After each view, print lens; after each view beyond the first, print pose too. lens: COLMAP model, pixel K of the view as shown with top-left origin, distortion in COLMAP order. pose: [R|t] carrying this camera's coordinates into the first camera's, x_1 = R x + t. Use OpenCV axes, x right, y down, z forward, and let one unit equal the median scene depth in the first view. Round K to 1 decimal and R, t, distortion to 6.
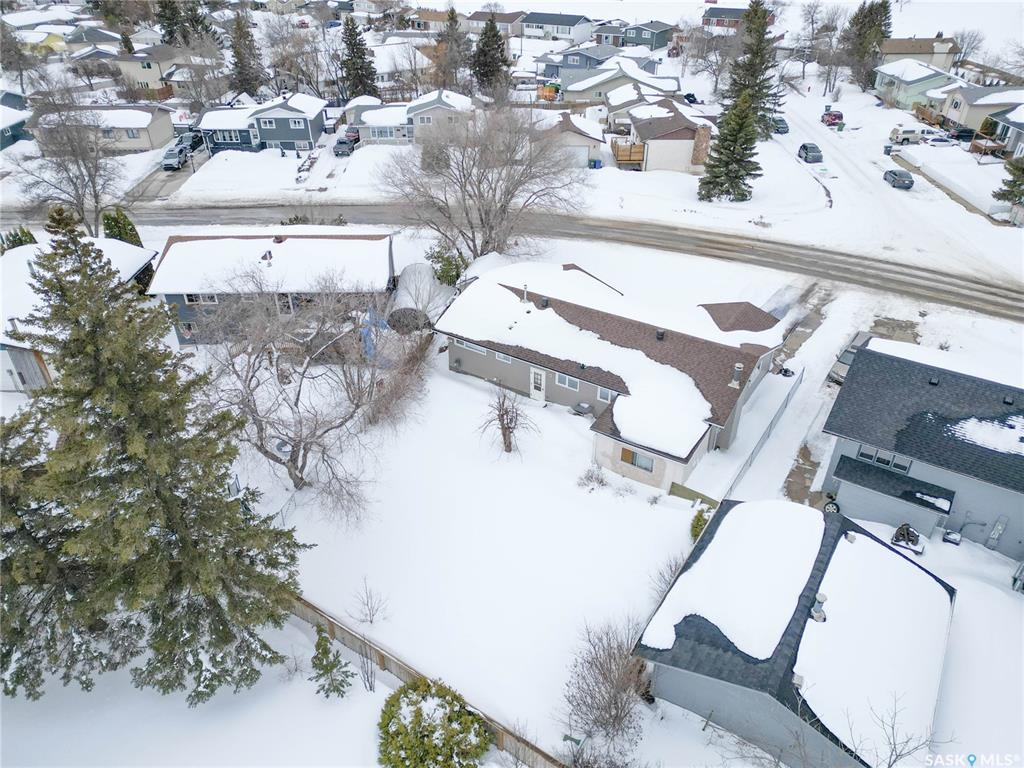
lens RADIAL K [[704.6, 0, 512.0], [0, 704.6, 384.0], [0, 0, 1]] dist [0.088310, -0.098733]
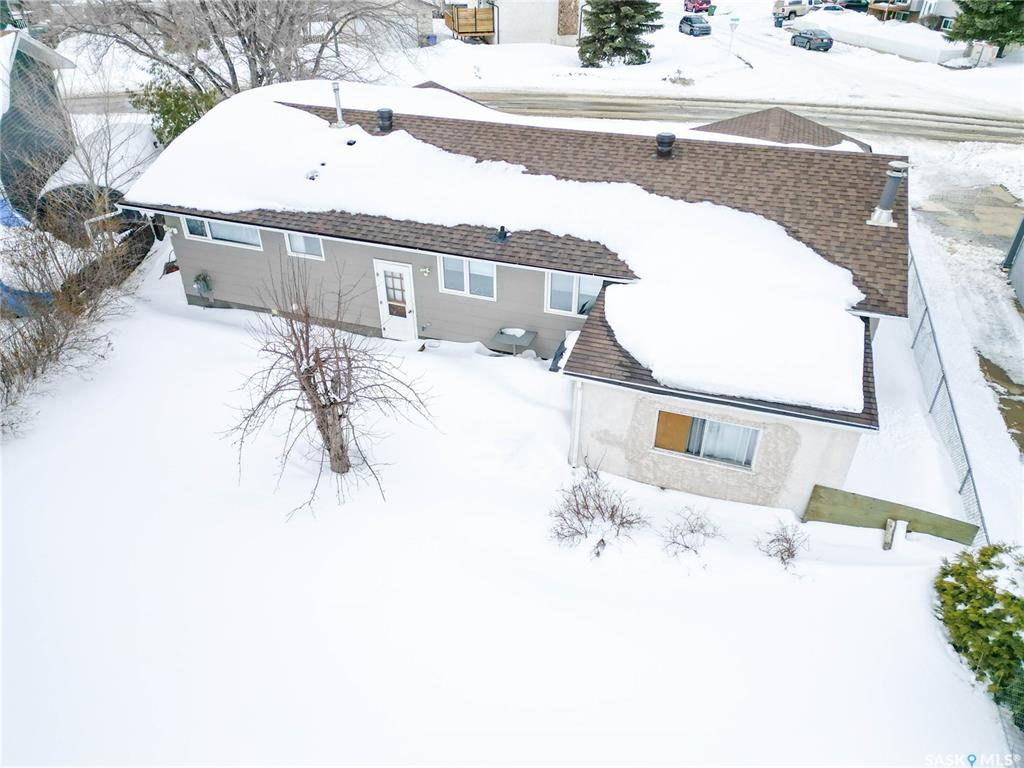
lens RADIAL K [[704.6, 0, 512.0], [0, 704.6, 384.0], [0, 0, 1]] dist [0.088310, -0.098733]
pose [[0.969650, -0.135837, 0.203292, 0.010788], [0.133419, 0.990729, 0.025618, 0.050387], [-0.204887, 0.002283, 0.978783, 0.586467]]
